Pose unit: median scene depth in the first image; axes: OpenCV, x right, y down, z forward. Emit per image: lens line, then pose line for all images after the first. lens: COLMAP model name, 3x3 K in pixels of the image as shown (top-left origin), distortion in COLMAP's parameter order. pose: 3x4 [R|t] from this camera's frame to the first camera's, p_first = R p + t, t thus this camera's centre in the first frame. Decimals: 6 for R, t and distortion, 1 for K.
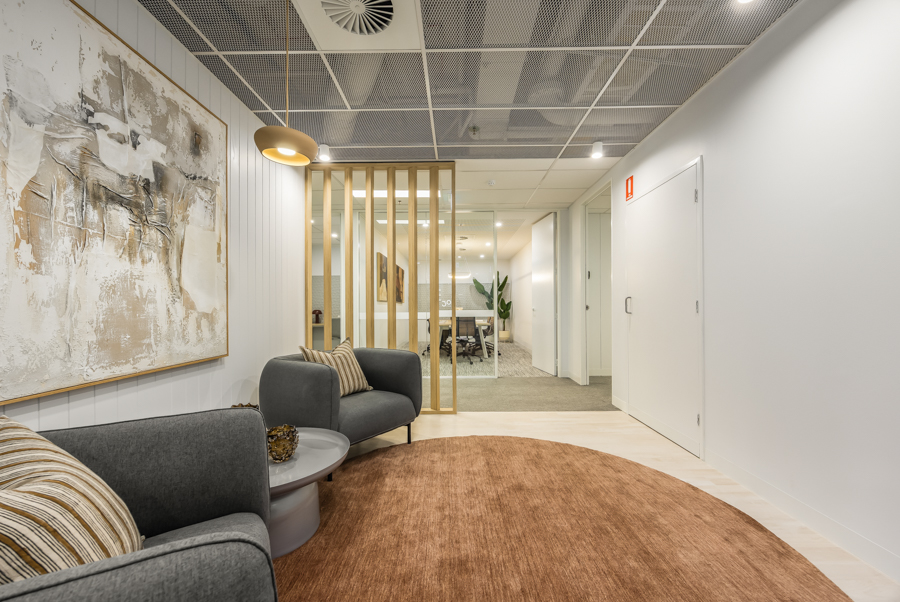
lens RADIAL K [[351.4, 0, 450.8], [0, 351.4, 303.6], [0, 0, 1]] dist [-0.000731, 0.000845]
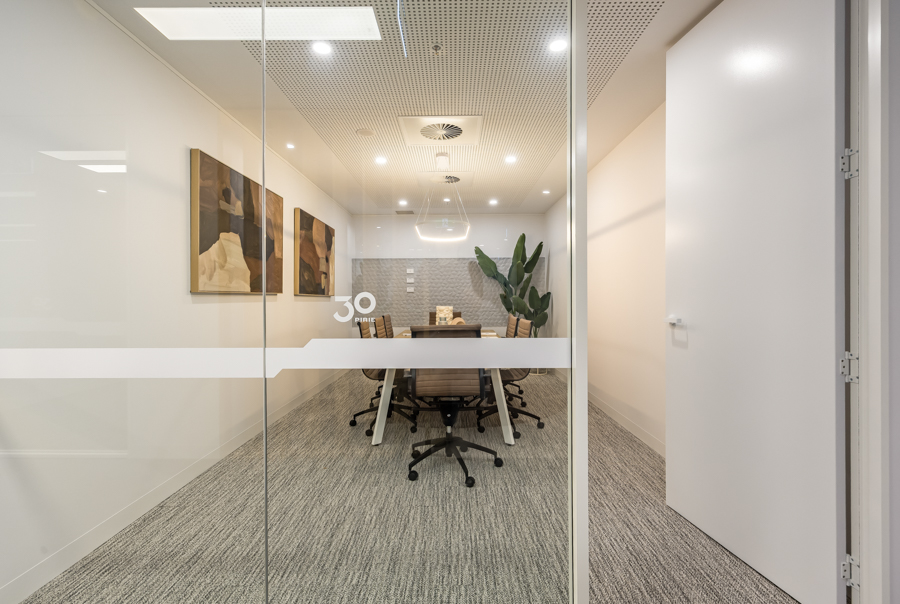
lens RADIAL K [[423.7, 0, 449.4], [0, 423.7, 299.4], [0, 0, 1]] dist [-0.011238, 0.000210]
pose [[0.999998, -0.001732, -0.000422, 0.025995], [0.001737, 0.999903, 0.013811, -0.004712], [0.000398, -0.013812, 0.999905, 0.386994]]
